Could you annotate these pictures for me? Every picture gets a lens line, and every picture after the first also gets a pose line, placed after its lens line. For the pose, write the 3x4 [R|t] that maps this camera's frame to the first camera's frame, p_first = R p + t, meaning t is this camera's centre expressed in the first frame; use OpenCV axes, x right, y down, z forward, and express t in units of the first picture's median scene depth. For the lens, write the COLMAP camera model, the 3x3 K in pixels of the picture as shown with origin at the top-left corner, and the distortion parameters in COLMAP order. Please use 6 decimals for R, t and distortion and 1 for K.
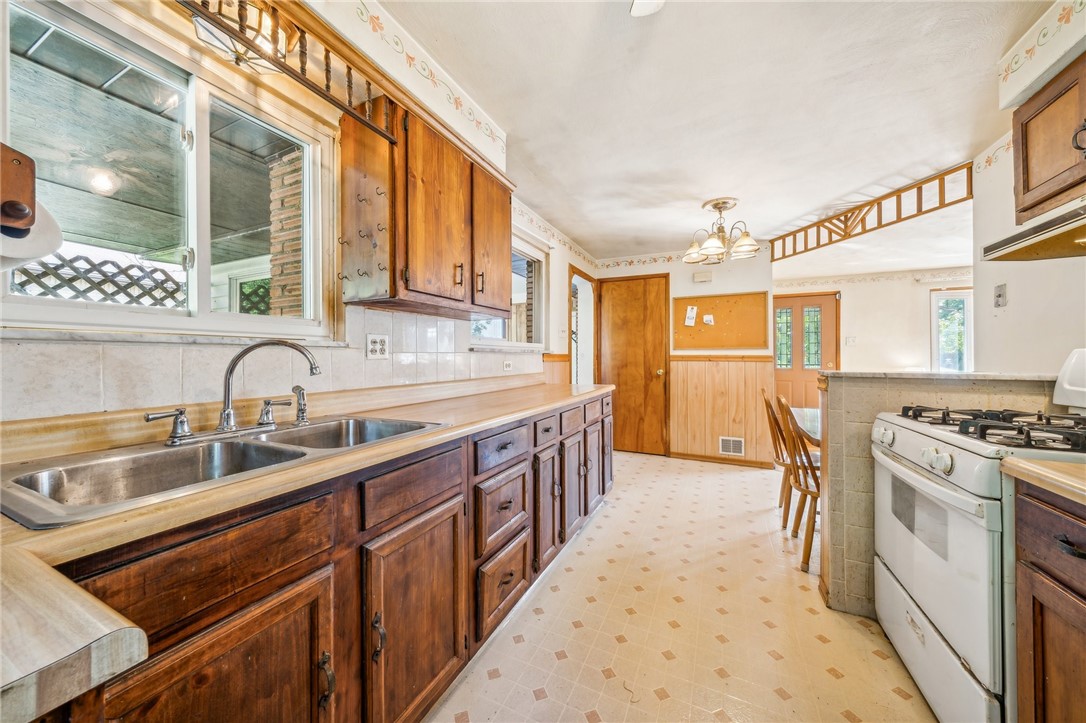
lens RADIAL K [[375.6, 0, 543.2], [0, 375.6, 350.7], [0, 0, 1]] dist [-0.000945, -0.000071]
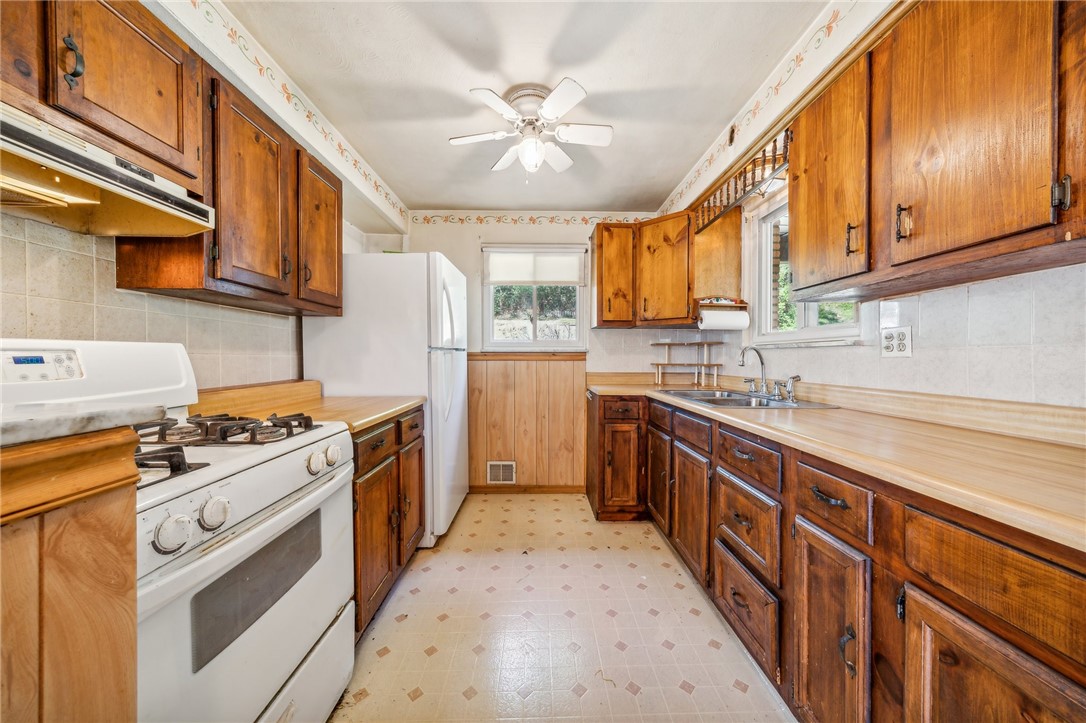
lens RADIAL K [[370.1, 0, 543.0], [0, 370.1, 361.5], [0, 0, 1]] dist [-0.001141, -0.000187]
pose [[-0.898939, 0.005919, -0.438033, 0.461954], [0.007899, 0.999965, -0.002698, 0.020576], [0.438002, -0.005885, -0.898955, 1.027439]]
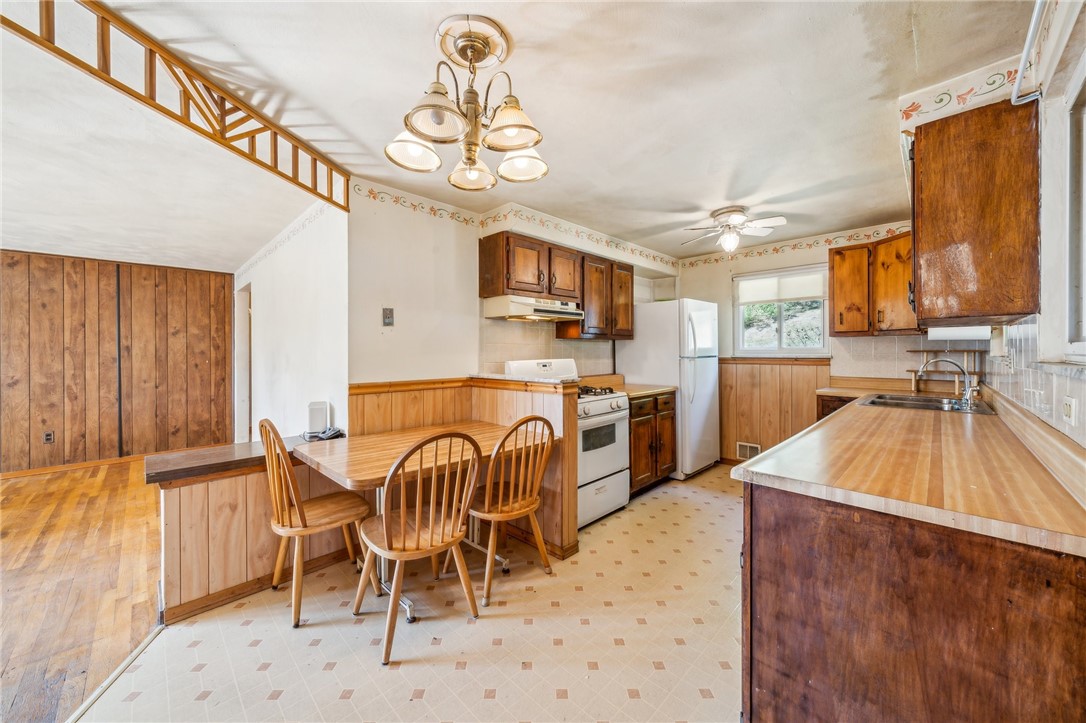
lens RADIAL K [[394.9, 0, 537.6], [0, 394.9, 349.8], [0, 0, 1]] dist [0.001359, 0.000104]
pose [[-0.939695, 0.006394, 0.341953, 0.302105], [-0.001420, 0.999744, -0.022596, -0.012340], [-0.342010, -0.021719, -0.939445, 1.817849]]
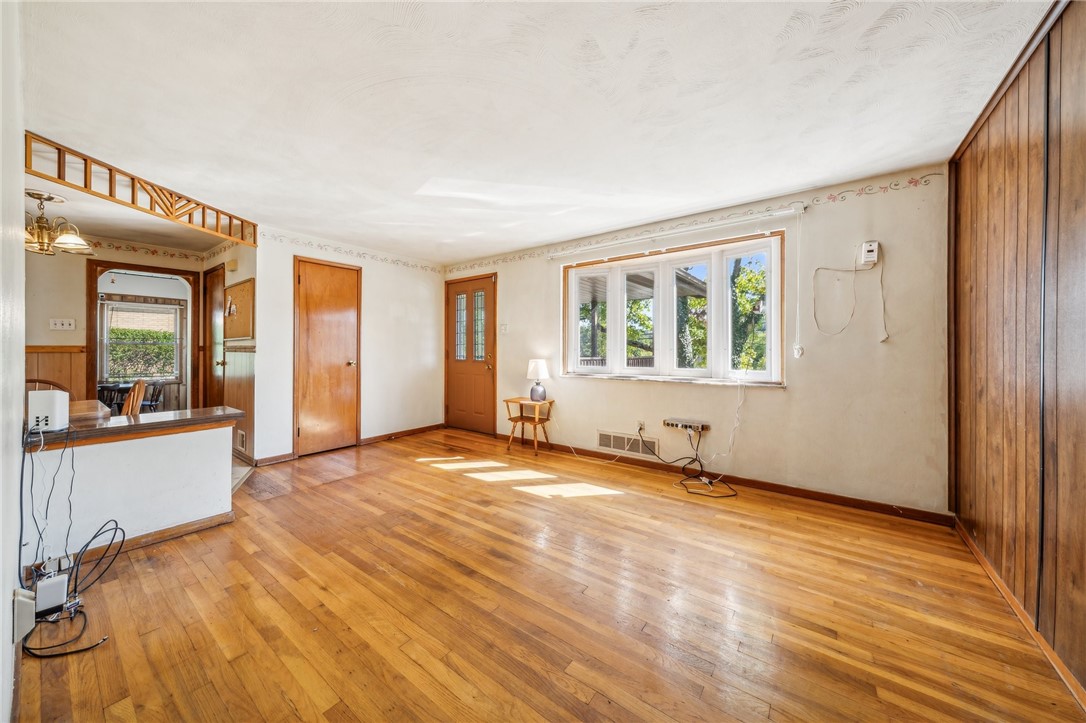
lens RADIAL K [[375.6, 0, 543.2], [0, 375.6, 350.7], [0, 0, 1]] dist [-0.000945, -0.000071]
pose [[0.978857, -0.002234, -0.204534, 2.552062], [0.006900, 0.999732, 0.022104, 0.013179], [0.204430, -0.023048, 0.978610, 0.363919]]
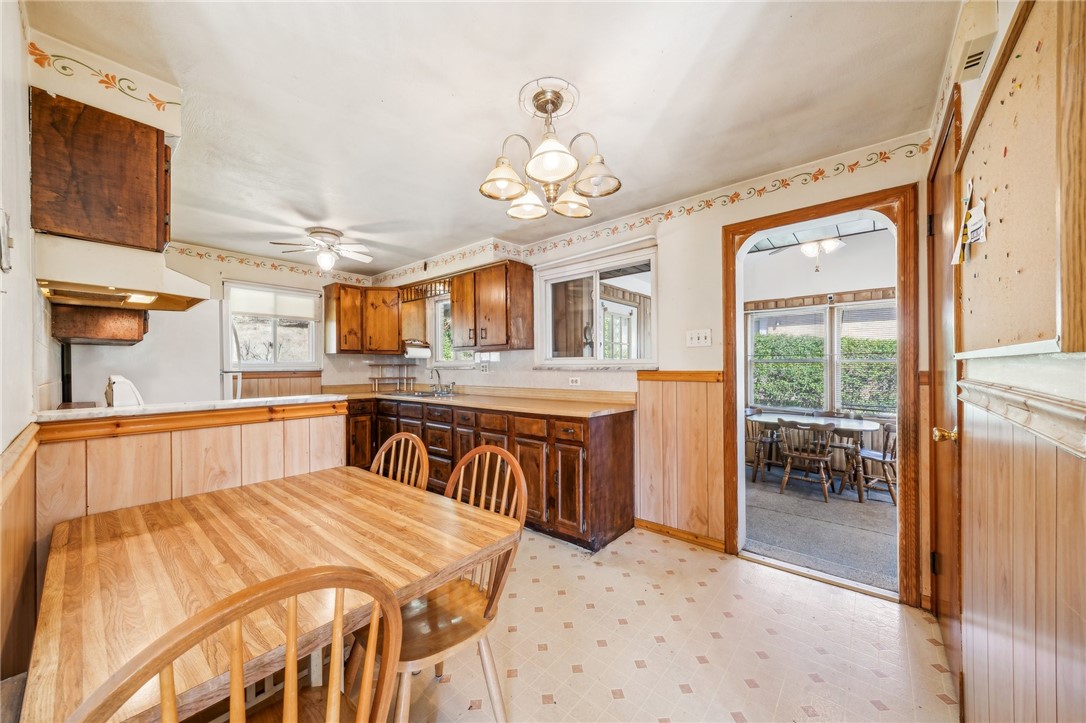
lens RADIAL K [[391.0, 0, 539.2], [0, 391.0, 363.2], [0, 0, 1]] dist [-0.000322, 0.000037]
pose [[-0.272038, -0.002688, -0.962283, 1.301595], [0.023583, 0.999677, -0.009459, -0.009574], [0.961997, -0.025267, -0.271887, 1.451256]]
